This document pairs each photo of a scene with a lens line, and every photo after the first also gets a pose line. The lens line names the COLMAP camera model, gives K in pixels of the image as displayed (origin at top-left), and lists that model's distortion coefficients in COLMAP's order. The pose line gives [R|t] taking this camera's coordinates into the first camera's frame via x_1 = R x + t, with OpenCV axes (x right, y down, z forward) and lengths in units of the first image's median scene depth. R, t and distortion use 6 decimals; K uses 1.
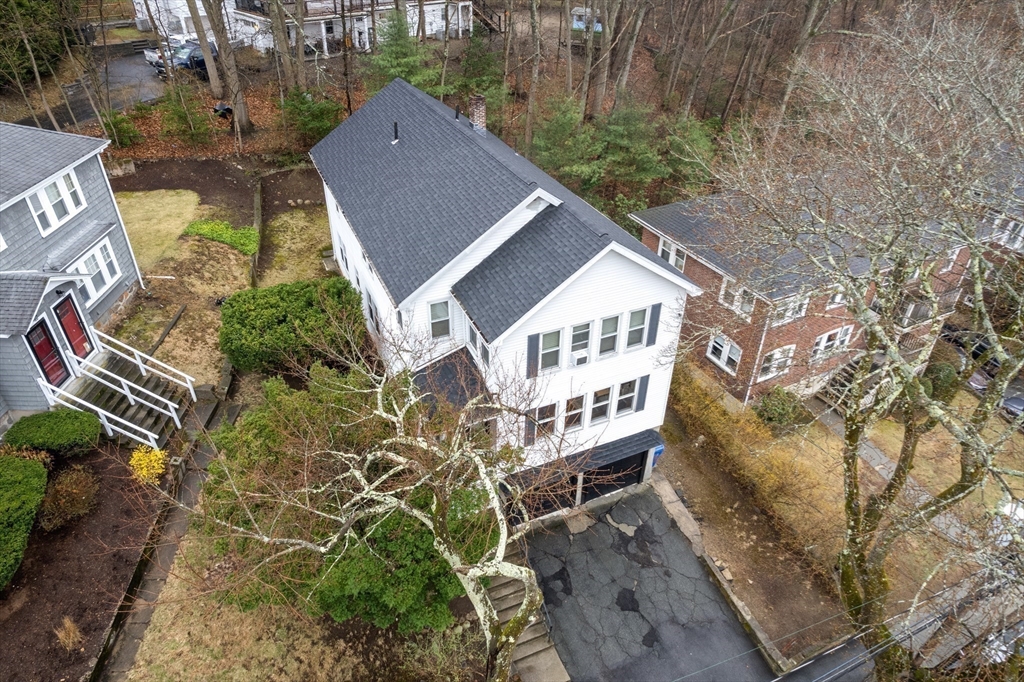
lens RADIAL K [[659.7, 0, 525.5], [0, 659.7, 337.9], [0, 0, 1]] dist [-0.066038, 0.045810]
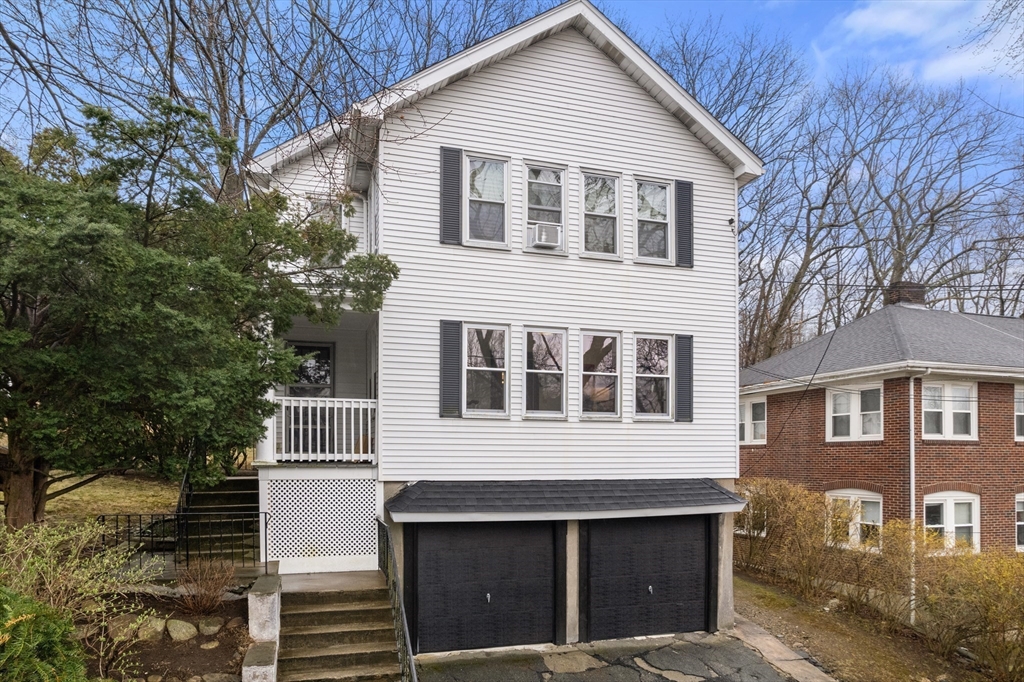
lens RADIAL K [[729.4, 0, 512.0], [0, 729.4, 341.0], [0, 0, 1]] dist [-0.004210, -0.000889]
pose [[0.993539, -0.024531, -0.110808, 0.109484], [-0.040921, 0.833250, -0.551380, 0.400158], [0.105856, 0.552351, 0.826863, 0.498247]]
